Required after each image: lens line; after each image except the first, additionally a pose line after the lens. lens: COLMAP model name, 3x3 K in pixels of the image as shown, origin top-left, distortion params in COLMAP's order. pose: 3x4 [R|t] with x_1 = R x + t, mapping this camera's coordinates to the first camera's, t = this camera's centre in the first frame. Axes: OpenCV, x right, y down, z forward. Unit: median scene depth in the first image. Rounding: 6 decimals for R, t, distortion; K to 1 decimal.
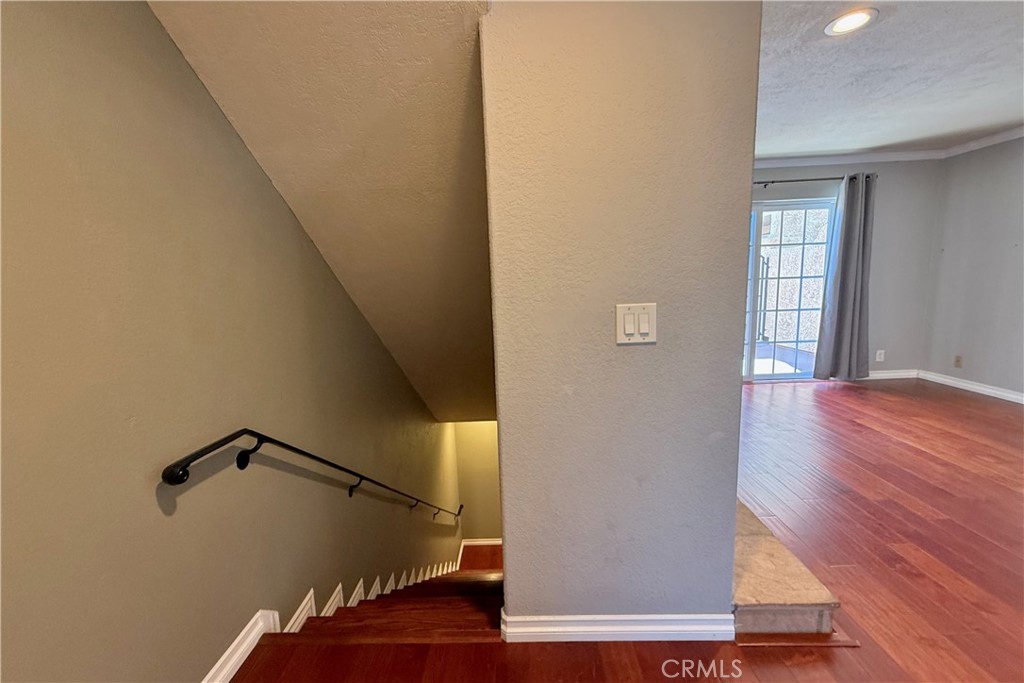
lens RADIAL K [[410.7, 0, 509.2], [0, 410.7, 340.0], [0, 0, 1]] dist [0.000059, -0.000123]
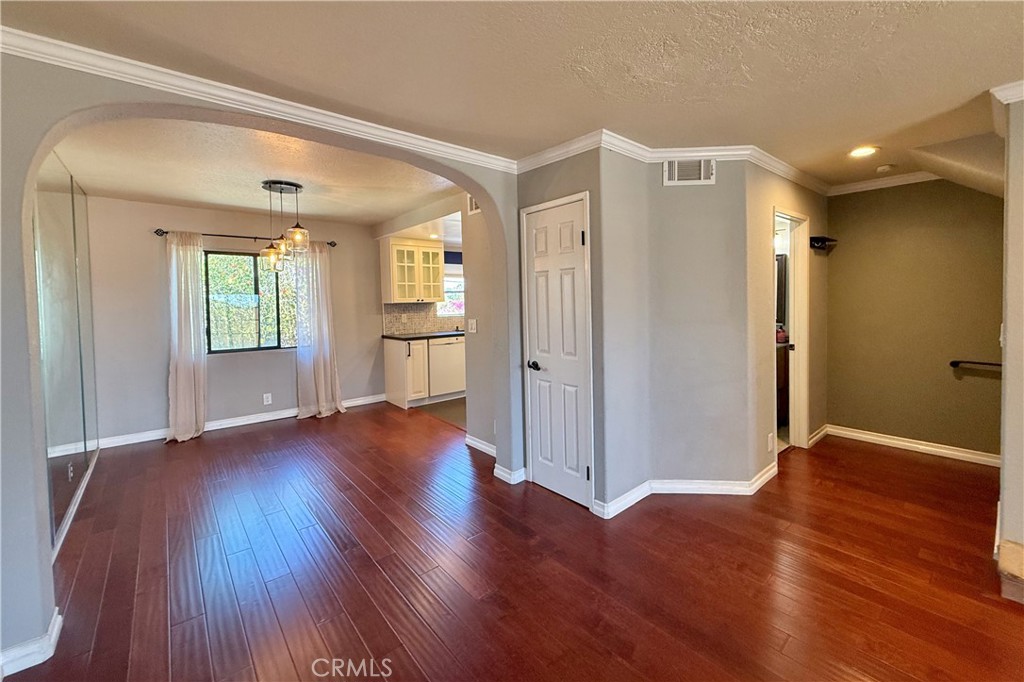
lens RADIAL K [[413.6, 0, 512.8], [0, 413.6, 314.9], [0, 0, 1]] dist [-0.001396, -0.000247]
pose [[-0.750768, 0.078236, -0.655916, 1.238903], [-0.049298, 0.983556, 0.173743, -0.133101], [0.658724, 0.162776, -0.734566, 0.372280]]
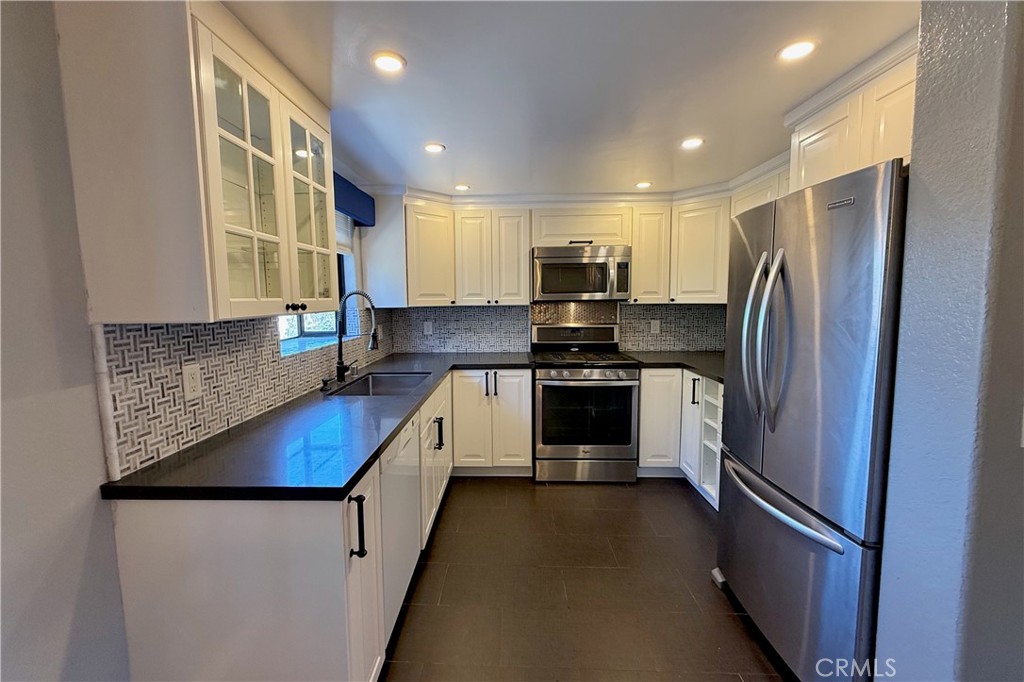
lens RADIAL K [[411.7, 0, 491.8], [0, 411.7, 334.6], [0, 0, 1]] dist [-0.000528, -0.000049]
pose [[-0.014336, 0.130851, -0.991298, 0.821371], [-0.138866, 0.981532, 0.131570, 0.073679], [0.990207, 0.139543, 0.004100, -0.993895]]
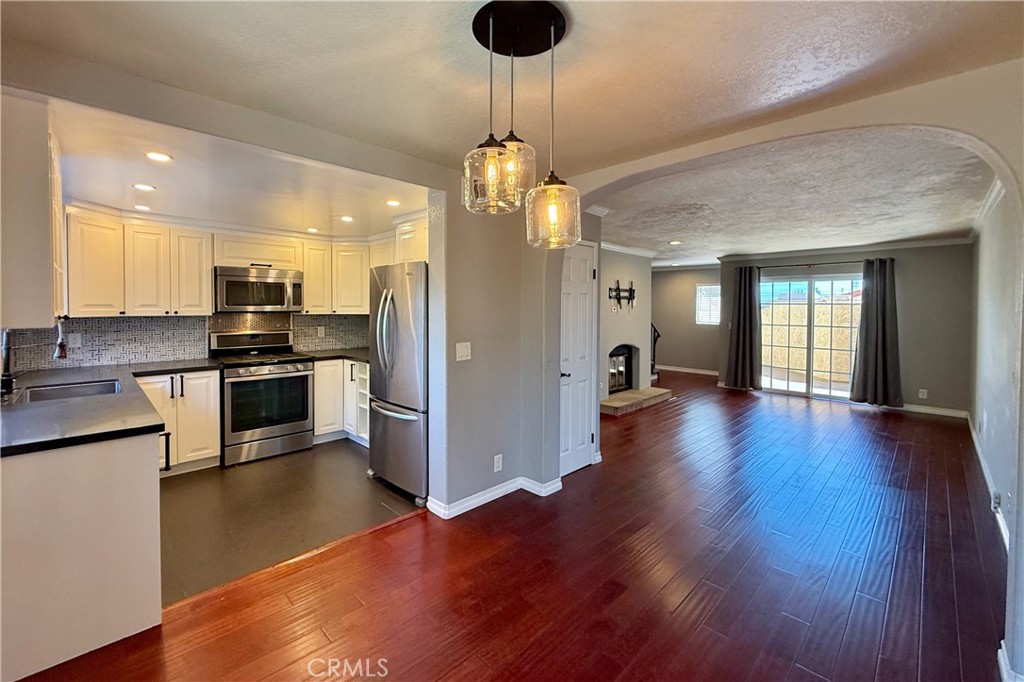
lens RADIAL K [[431.0, 0, 509.0], [0, 431.0, 315.2], [0, 0, 1]] dist [-0.000559, -0.000141]
pose [[0.724516, 0.060355, -0.686611, 1.260122], [-0.138642, 0.988560, -0.059399, 0.078423], [0.675171, 0.138228, 0.724595, -1.230990]]
